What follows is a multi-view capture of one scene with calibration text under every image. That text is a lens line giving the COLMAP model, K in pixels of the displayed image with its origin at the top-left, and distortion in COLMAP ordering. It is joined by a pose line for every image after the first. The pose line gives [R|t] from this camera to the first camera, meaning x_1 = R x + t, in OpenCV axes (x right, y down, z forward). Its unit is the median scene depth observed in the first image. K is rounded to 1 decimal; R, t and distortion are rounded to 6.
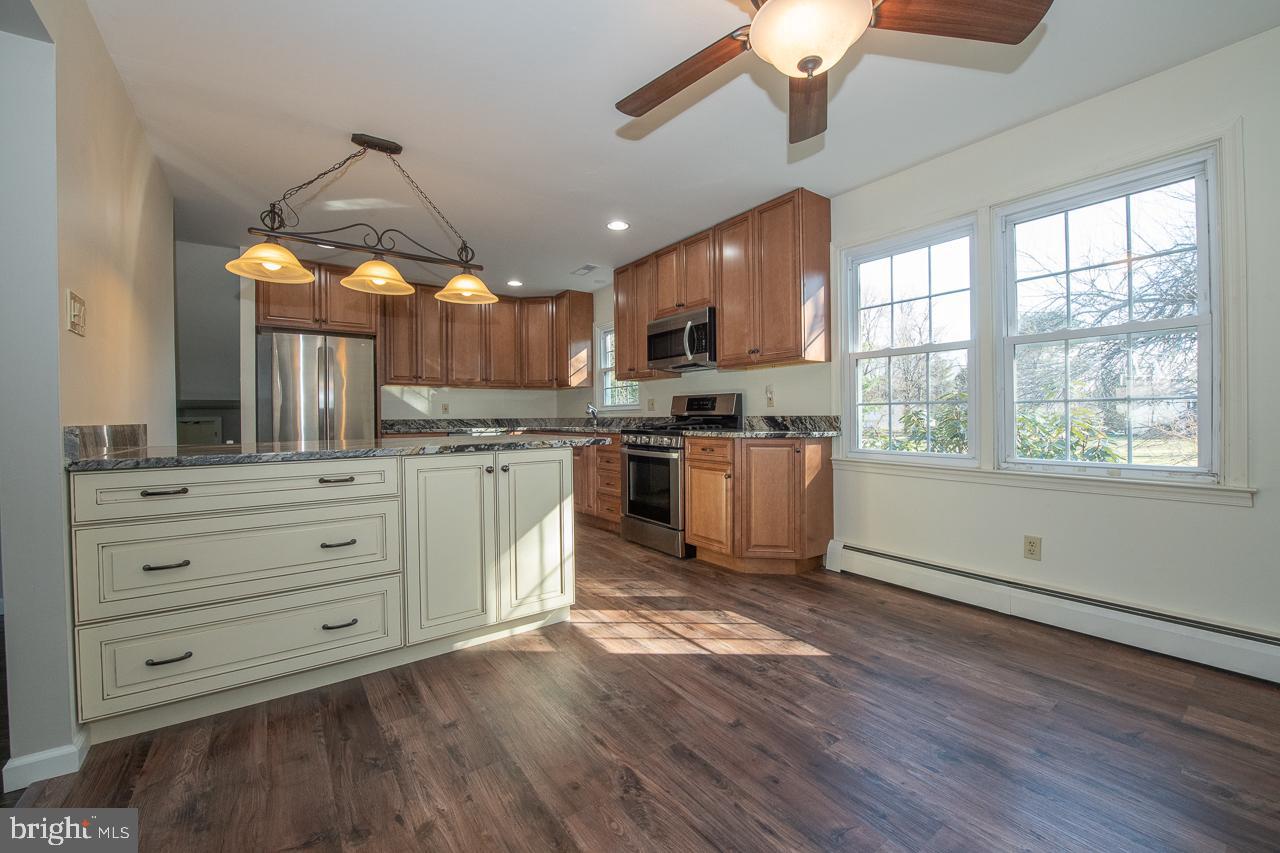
lens RADIAL K [[508.0, 0, 644.8], [0, 508.0, 419.7], [0, 0, 1]] dist [-0.015025, -0.003198]
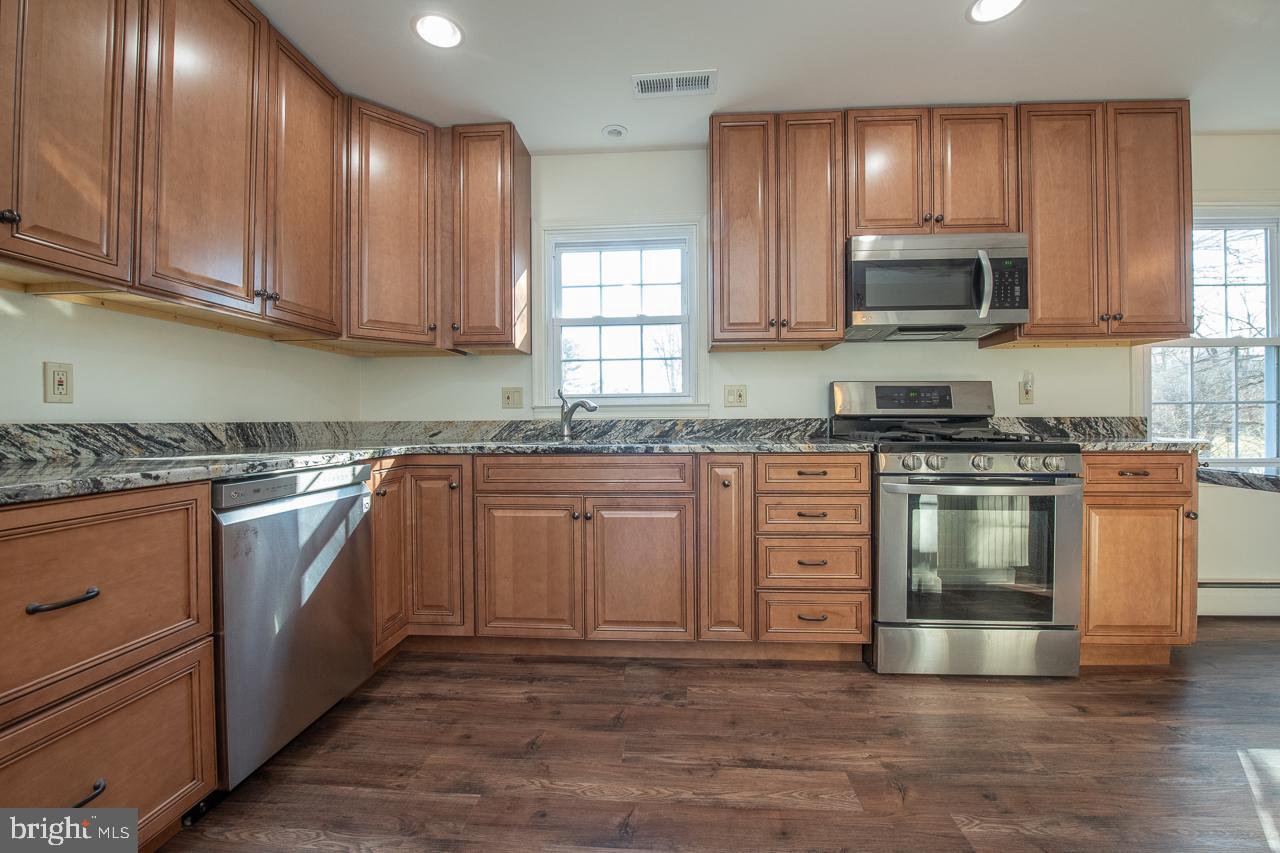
lens RADIAL K [[508.0, 0, 644.8], [0, 508.0, 419.7], [0, 0, 1]] dist [-0.015025, -0.003198]
pose [[0.642062, 0.006143, 0.766628, -0.706490], [0.005321, 0.999908, -0.012469, 0.002080], [-0.766634, 0.012085, 0.641970, 1.118456]]
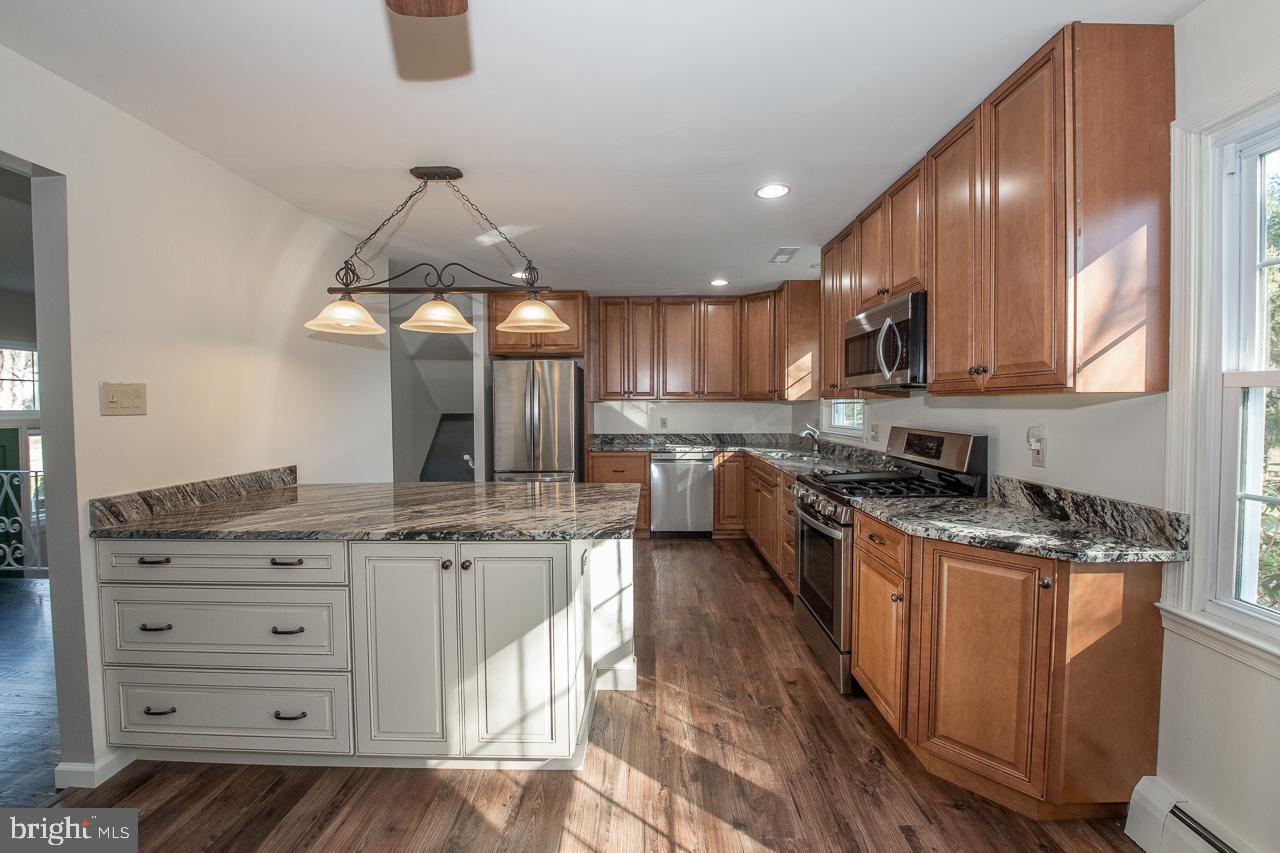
lens RADIAL K [[508.0, 0, 644.8], [0, 508.0, 419.7], [0, 0, 1]] dist [-0.015025, -0.003198]
pose [[0.800792, 0.025420, -0.598403, 0.269653], [-0.008637, 0.999485, 0.030901, -0.102072], [0.598880, -0.019577, 0.800599, 0.382969]]
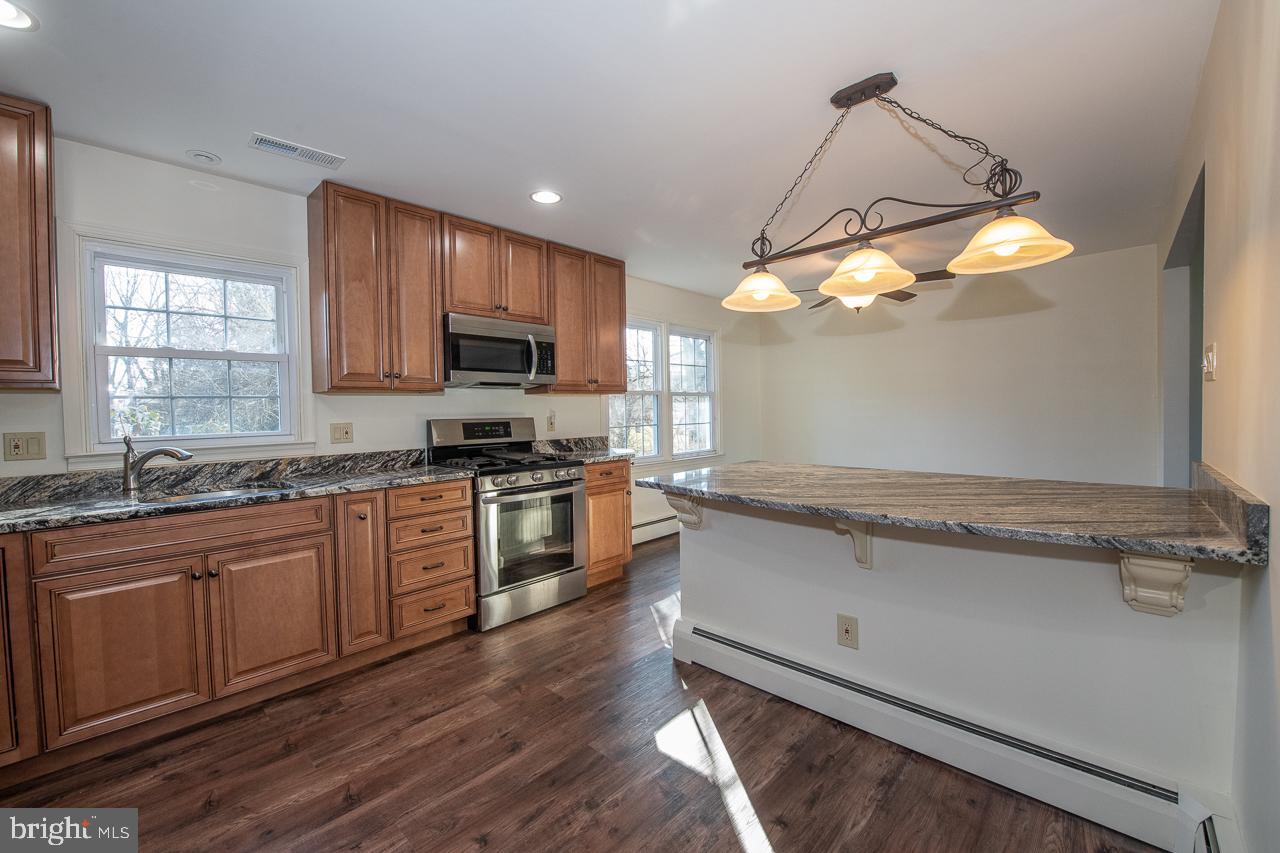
lens RADIAL K [[508.0, 0, 644.8], [0, 508.0, 419.7], [0, 0, 1]] dist [-0.015025, -0.003198]
pose [[-0.188627, -0.005846, 0.982031, -0.961270], [0.028983, 0.999514, 0.011517, -0.064344], [-0.981621, 0.030635, -0.188366, 1.174554]]
